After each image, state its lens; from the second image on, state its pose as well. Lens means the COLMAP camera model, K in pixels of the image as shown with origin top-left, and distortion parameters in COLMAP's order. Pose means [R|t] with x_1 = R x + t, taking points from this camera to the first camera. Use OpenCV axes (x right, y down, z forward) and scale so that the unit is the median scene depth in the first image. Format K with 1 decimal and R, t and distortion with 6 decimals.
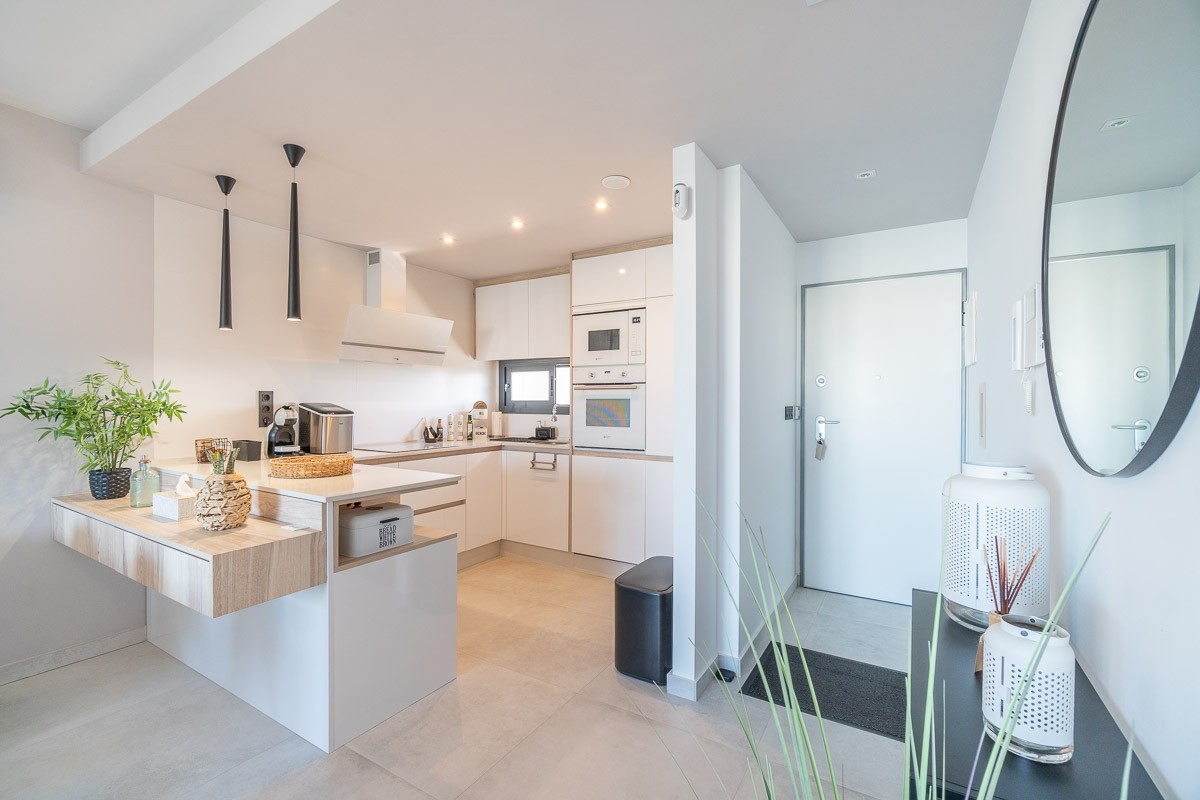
lens RADIAL K [[523.7, 0, 595.8], [0, 523.7, 405.1], [0, 0, 1]] dist [-0.004143, -0.000477]
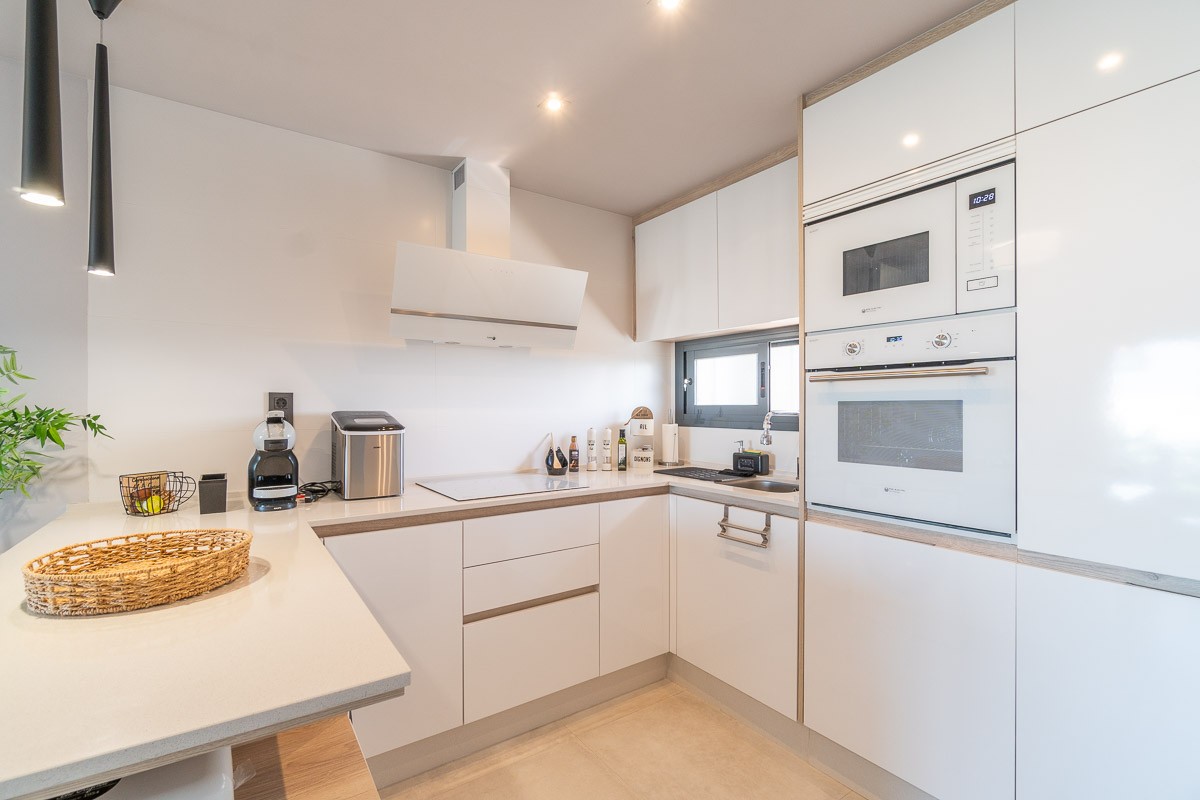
lens RADIAL K [[523.7, 0, 595.8], [0, 523.7, 405.1], [0, 0, 1]] dist [-0.004143, -0.000477]
pose [[0.918975, -0.004670, -0.394288, -0.030181], [0.001375, 0.999962, -0.008639, -0.004726], [0.394313, 0.007397, 0.918946, 0.458965]]
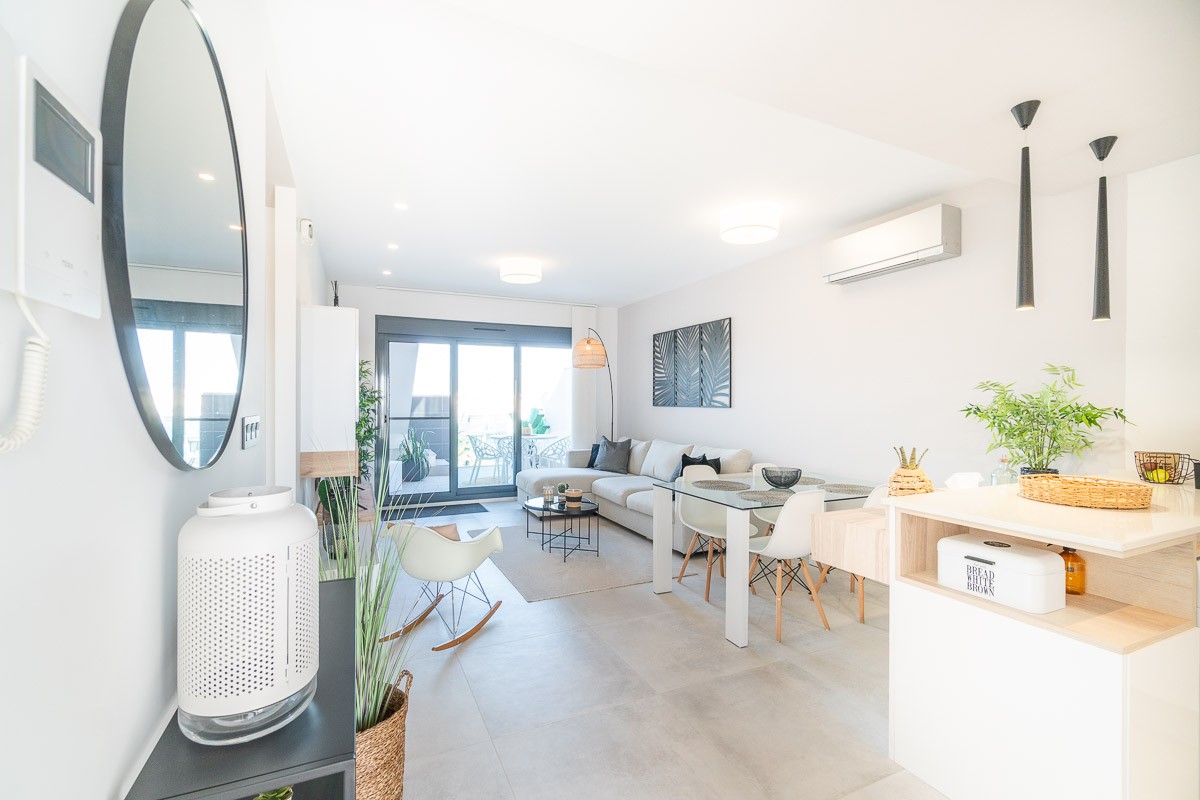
lens RADIAL K [[516.5, 0, 576.9], [0, 516.5, 404.7], [0, 0, 1]] dist [0.000846, 0.000042]
pose [[-0.557814, 0.001243, -0.829965, 0.288008], [-0.010234, 0.999913, 0.008376, -0.004405], [0.829903, 0.013166, -0.557752, 0.490635]]
